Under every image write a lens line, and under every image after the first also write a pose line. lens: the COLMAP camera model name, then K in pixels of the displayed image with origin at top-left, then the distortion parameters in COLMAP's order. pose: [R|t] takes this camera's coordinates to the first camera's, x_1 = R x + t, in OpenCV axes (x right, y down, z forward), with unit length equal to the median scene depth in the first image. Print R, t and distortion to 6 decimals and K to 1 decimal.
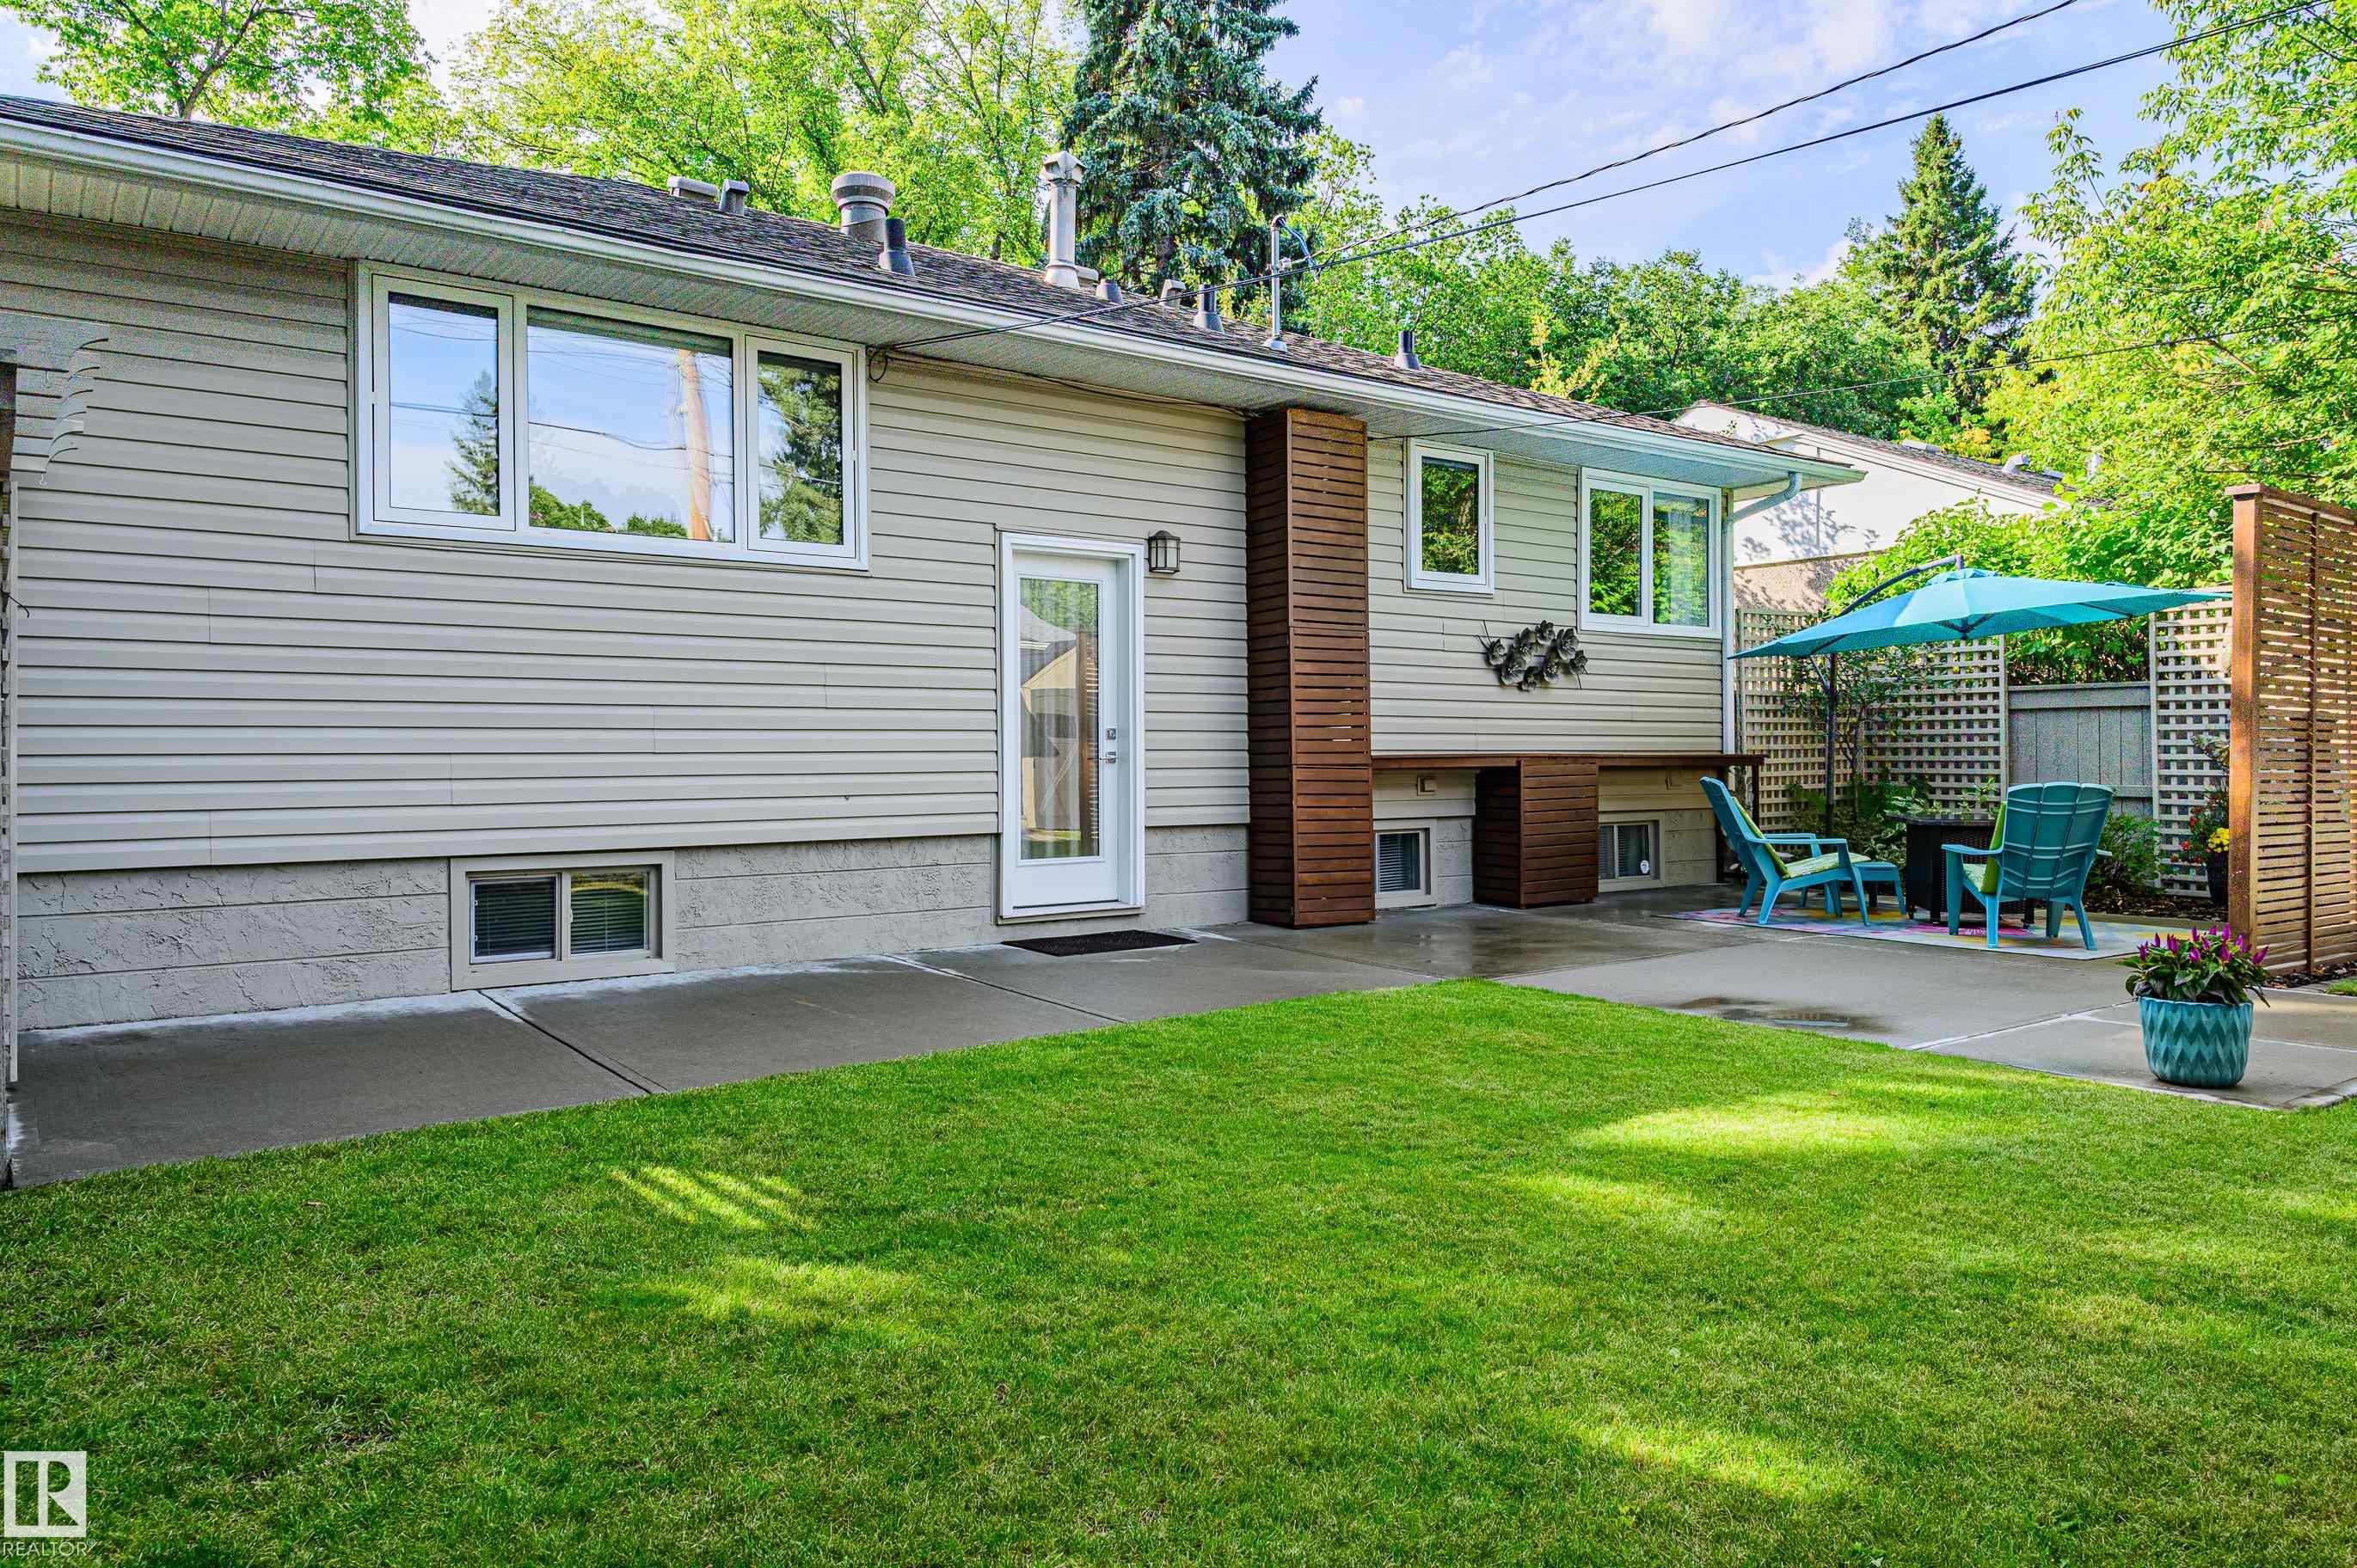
lens RADIAL K [[1560.8, 0, 1178.5], [0, 1560.8, 784.0], [0, 0, 1]] dist [0.073985, -0.103789]
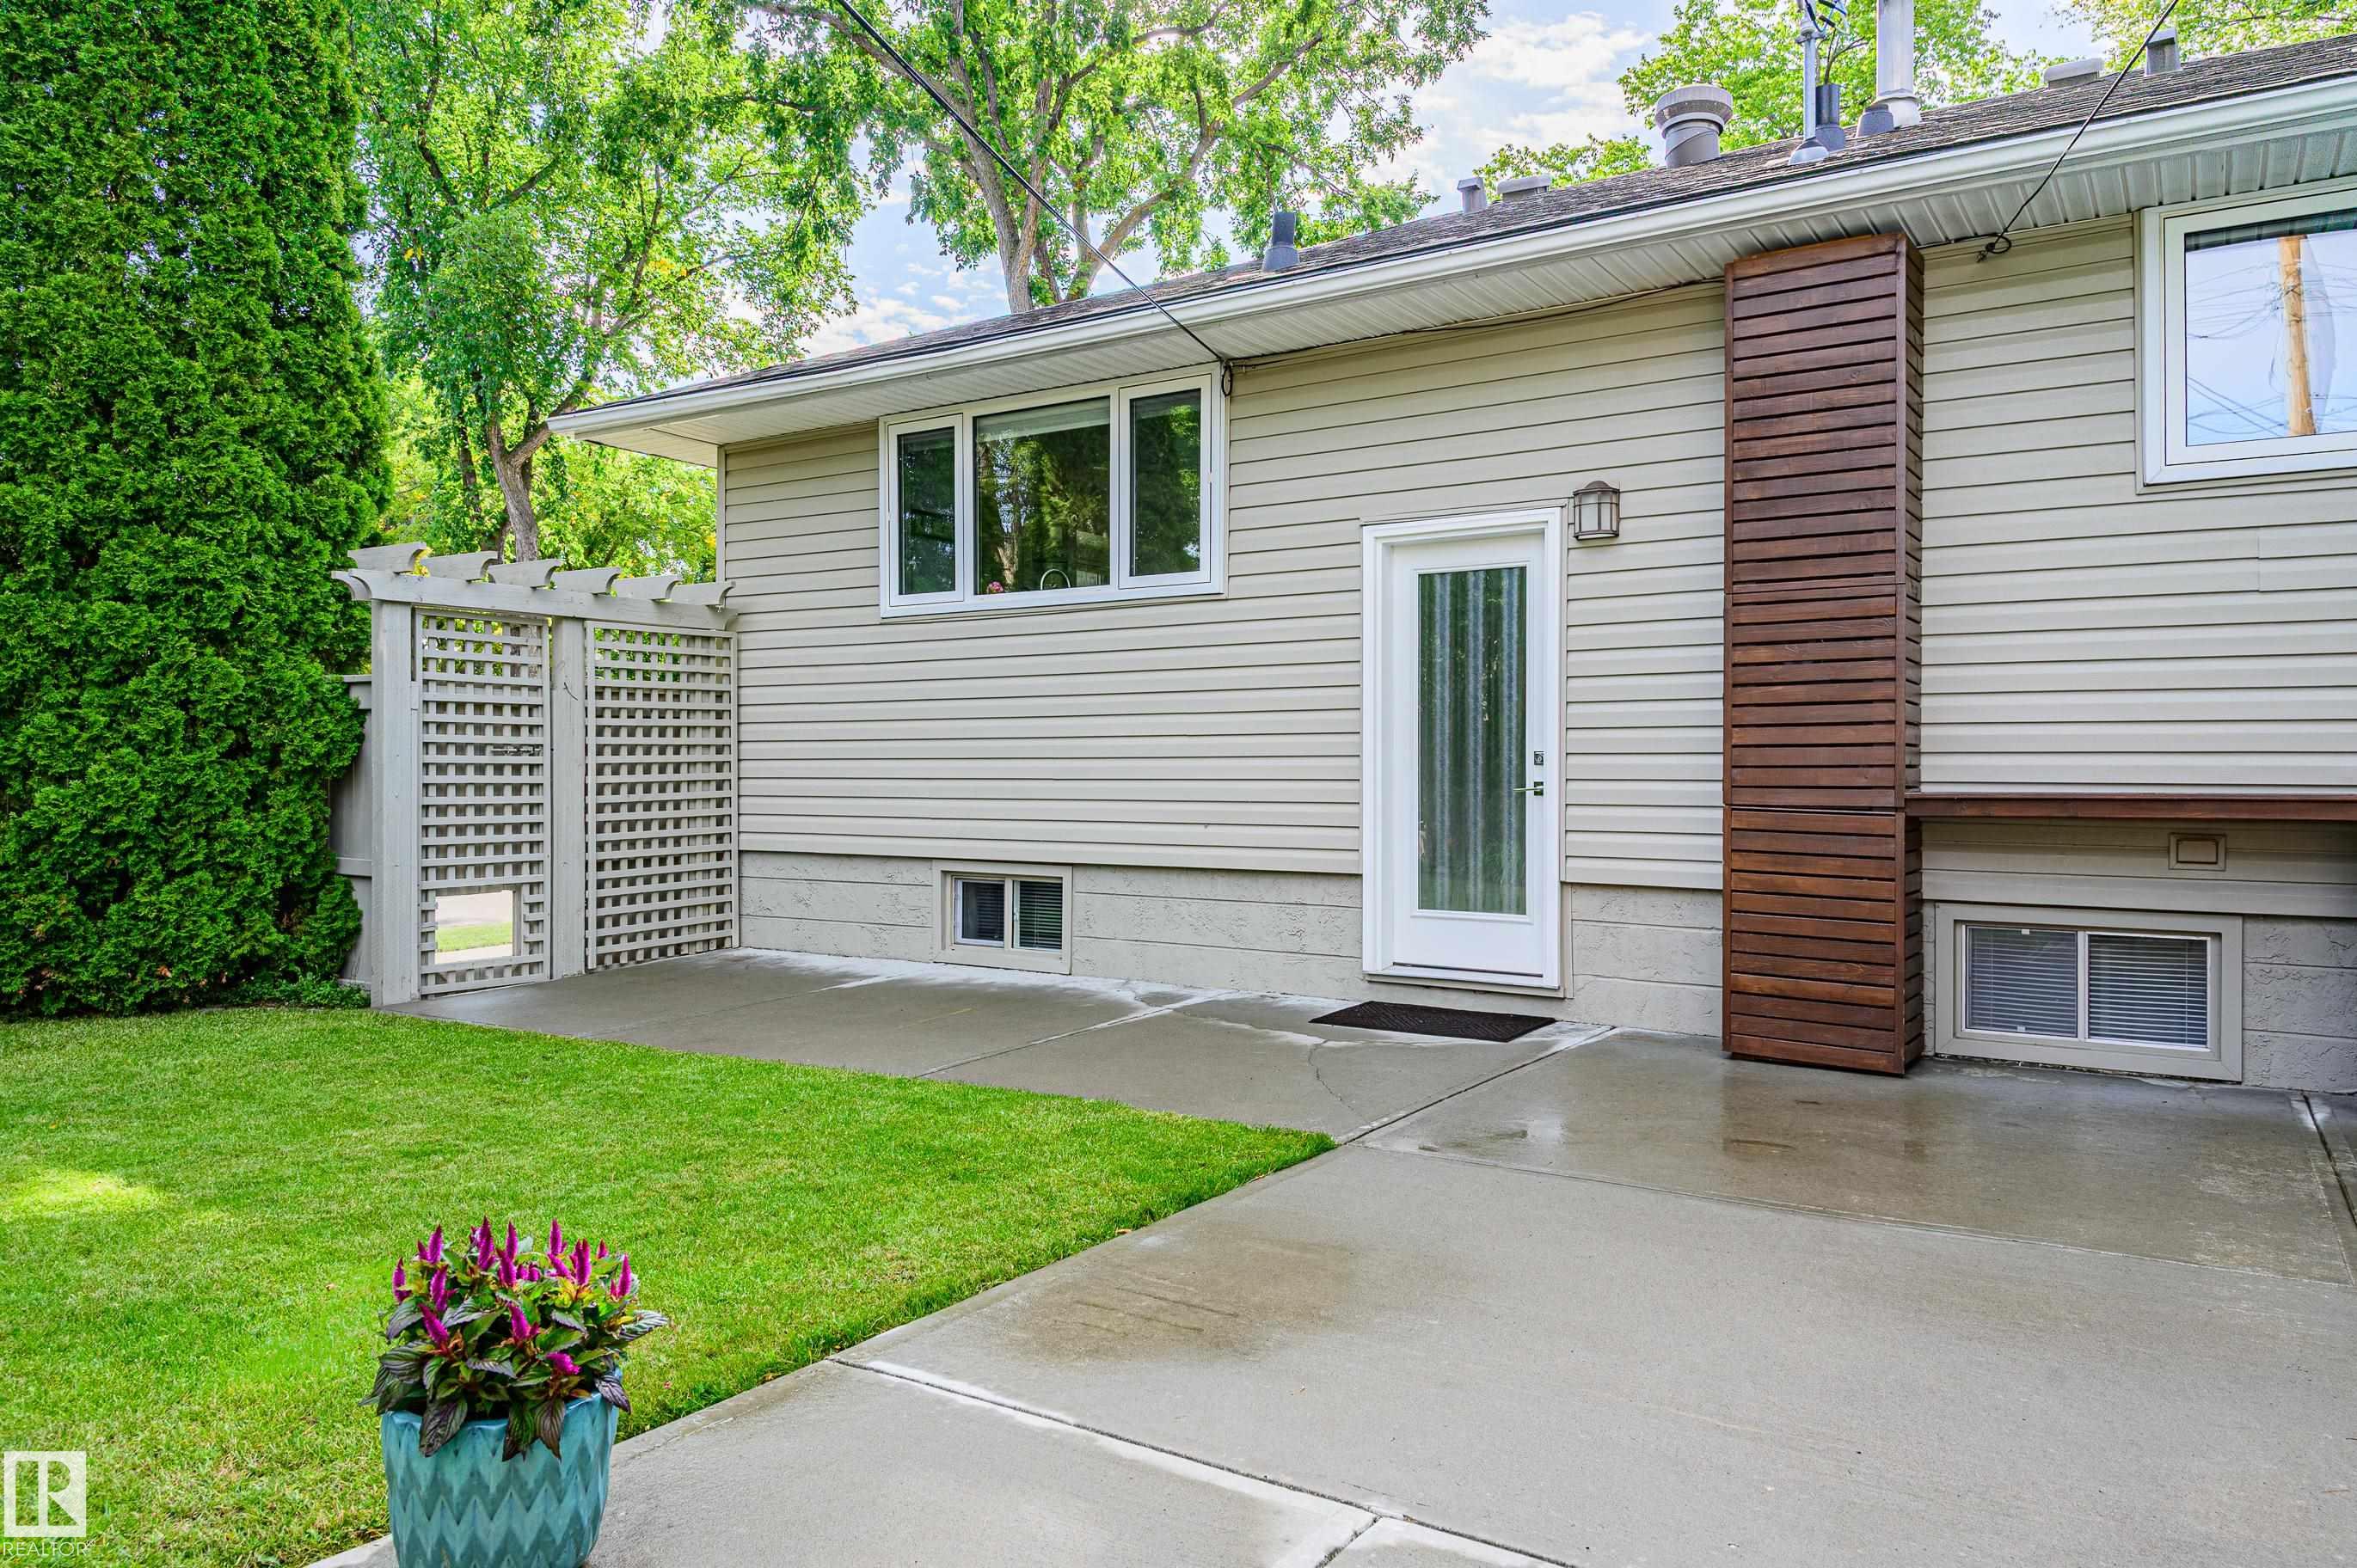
lens RADIAL K [[1560.8, 0, 1178.5], [0, 1560.8, 784.0], [0, 0, 1]] dist [0.073985, -0.103789]
pose [[0.353218, 0.023322, -0.935250, 0.489708], [-0.010116, 0.999726, 0.021110, -0.026625], [0.935486, 0.002005, 0.353357, 0.441950]]
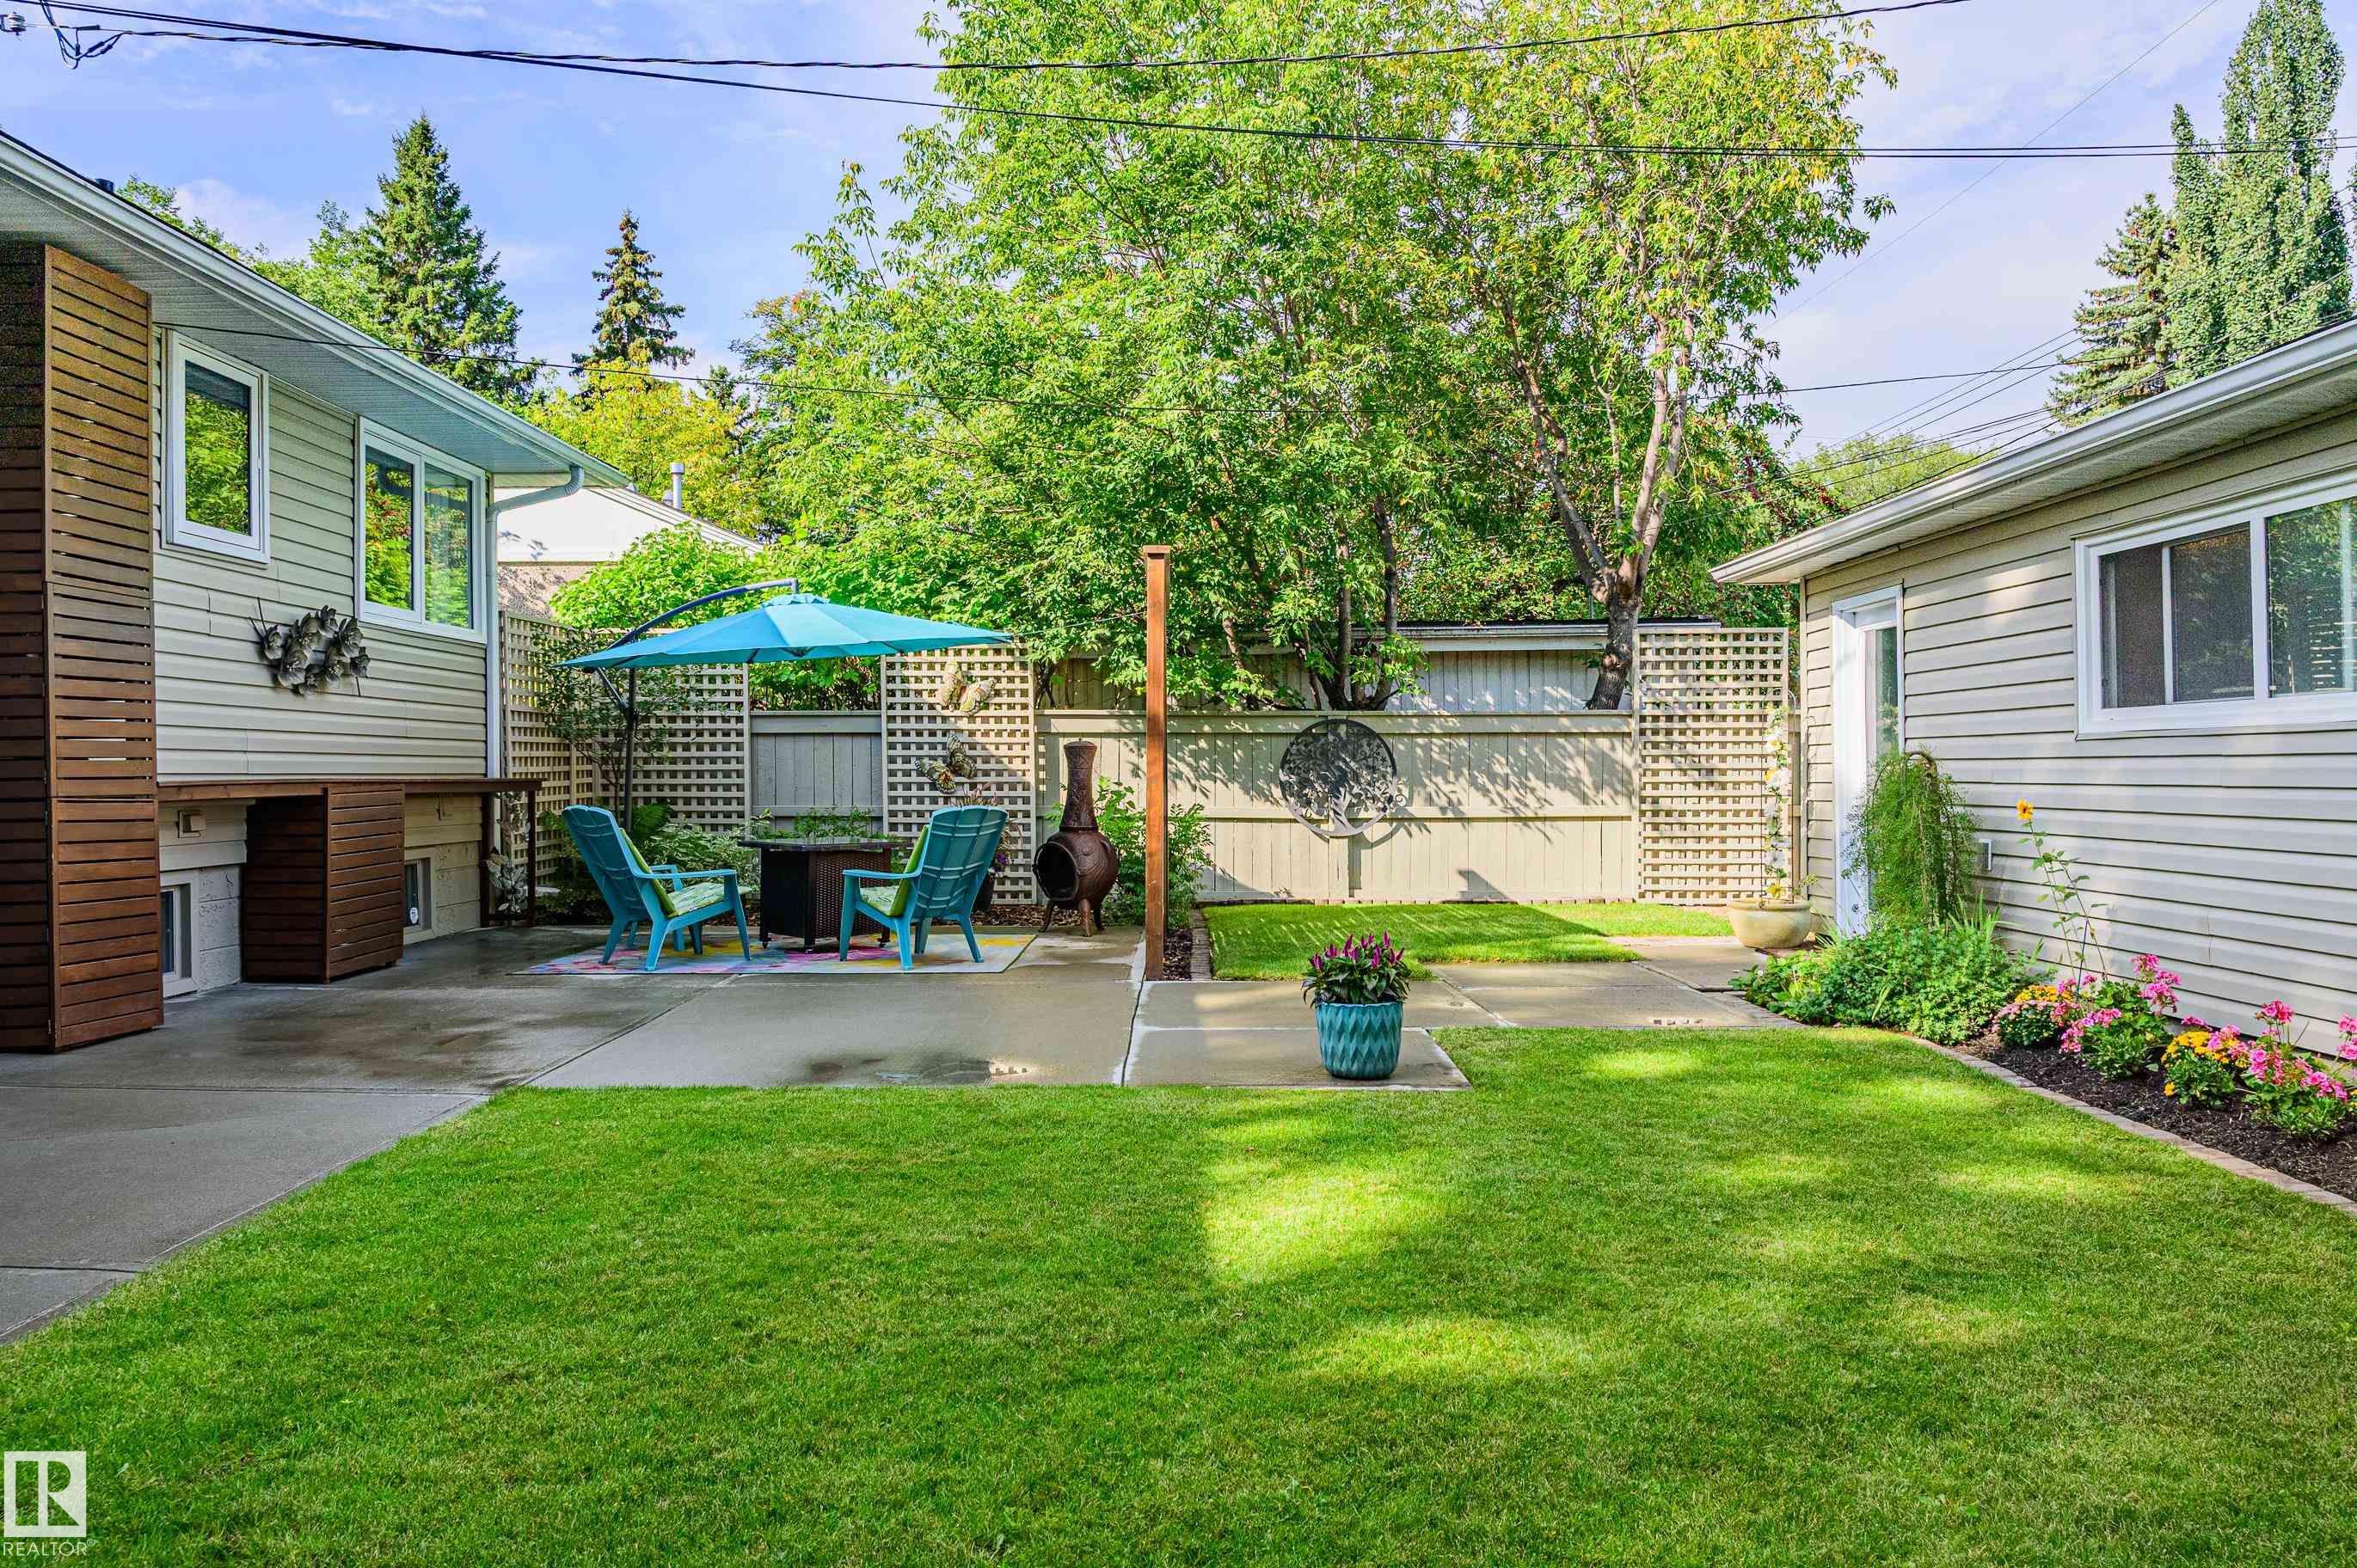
lens RADIAL K [[1560.8, 0, 1178.5], [0, 1560.8, 784.0], [0, 0, 1]] dist [0.073985, -0.103789]
pose [[0.586264, -0.005663, 0.810100, -0.146721], [0.015526, 0.999870, -0.004247, -0.006453], [-0.809971, 0.015068, 0.586276, 0.200154]]
